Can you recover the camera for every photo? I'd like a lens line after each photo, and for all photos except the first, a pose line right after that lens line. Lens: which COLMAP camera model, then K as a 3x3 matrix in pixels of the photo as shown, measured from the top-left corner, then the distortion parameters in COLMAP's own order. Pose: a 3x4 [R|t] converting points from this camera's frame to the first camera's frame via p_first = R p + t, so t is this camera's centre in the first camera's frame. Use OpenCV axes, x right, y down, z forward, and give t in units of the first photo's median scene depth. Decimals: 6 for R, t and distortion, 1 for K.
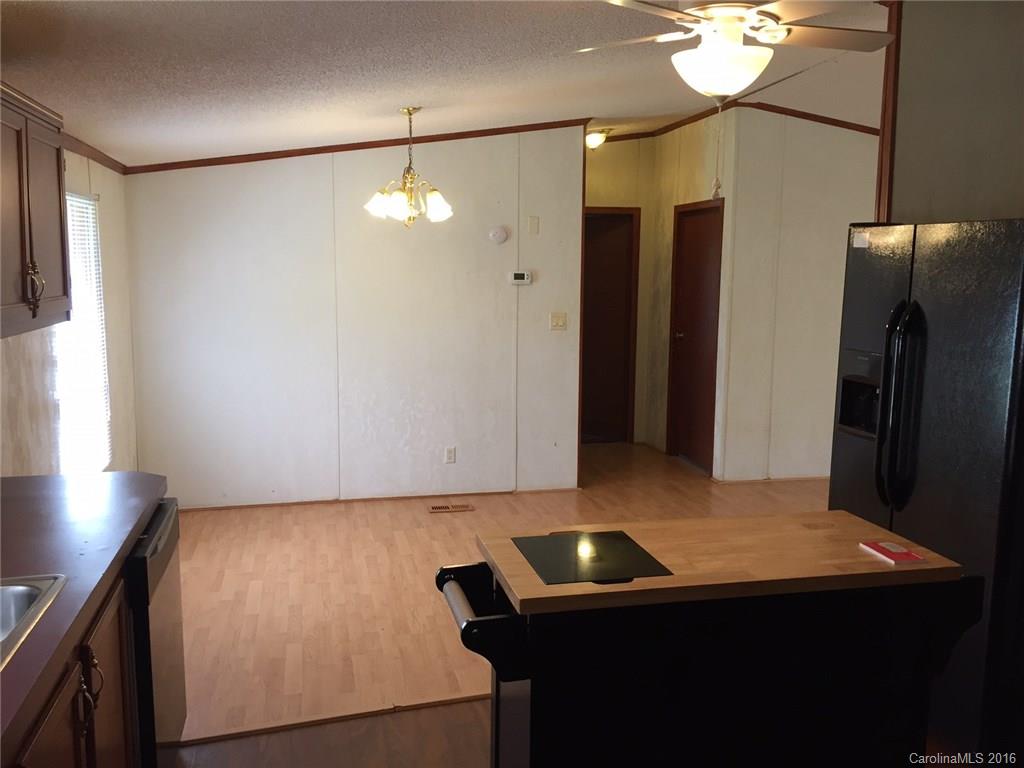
lens RADIAL K [[862.4, 0, 510.9], [0, 862.4, 387.5], [0, 0, 1]] dist [0.068085, -0.115402]
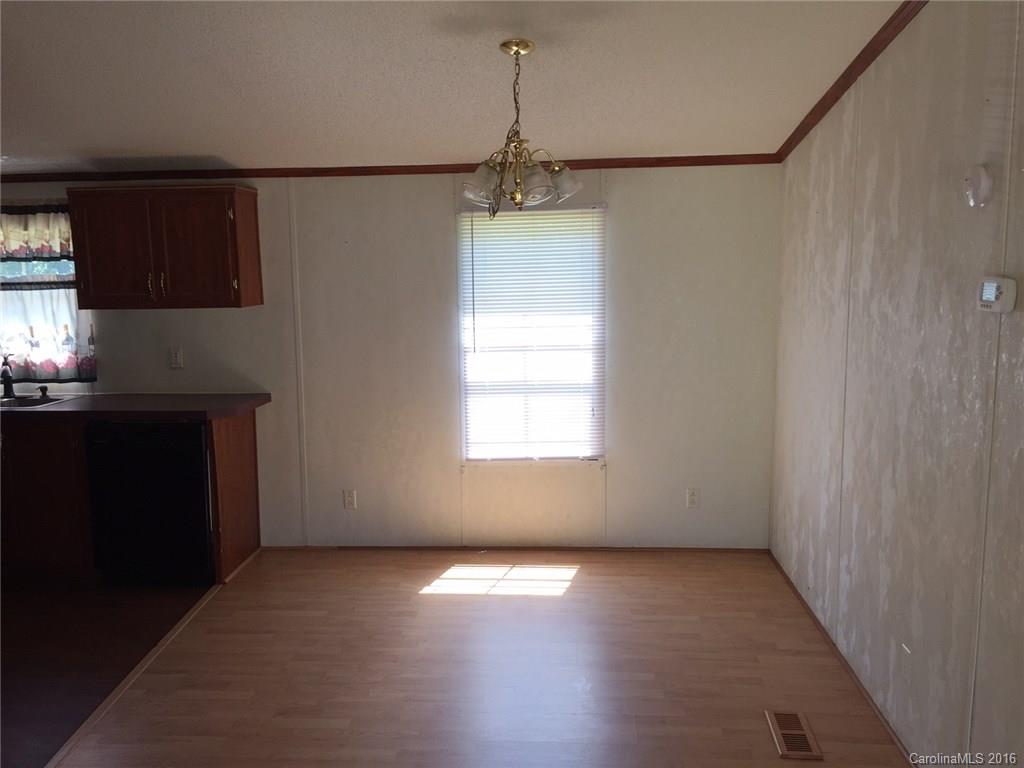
lens RADIAL K [[862.4, 0, 510.9], [0, 862.4, 387.5], [0, 0, 1]] dist [0.068085, -0.115402]
pose [[-0.275123, 0.132292, -0.952264, 0.516219], [-0.129931, 0.976284, 0.173169, -0.154774], [0.952589, 0.171372, -0.251409, 1.027423]]
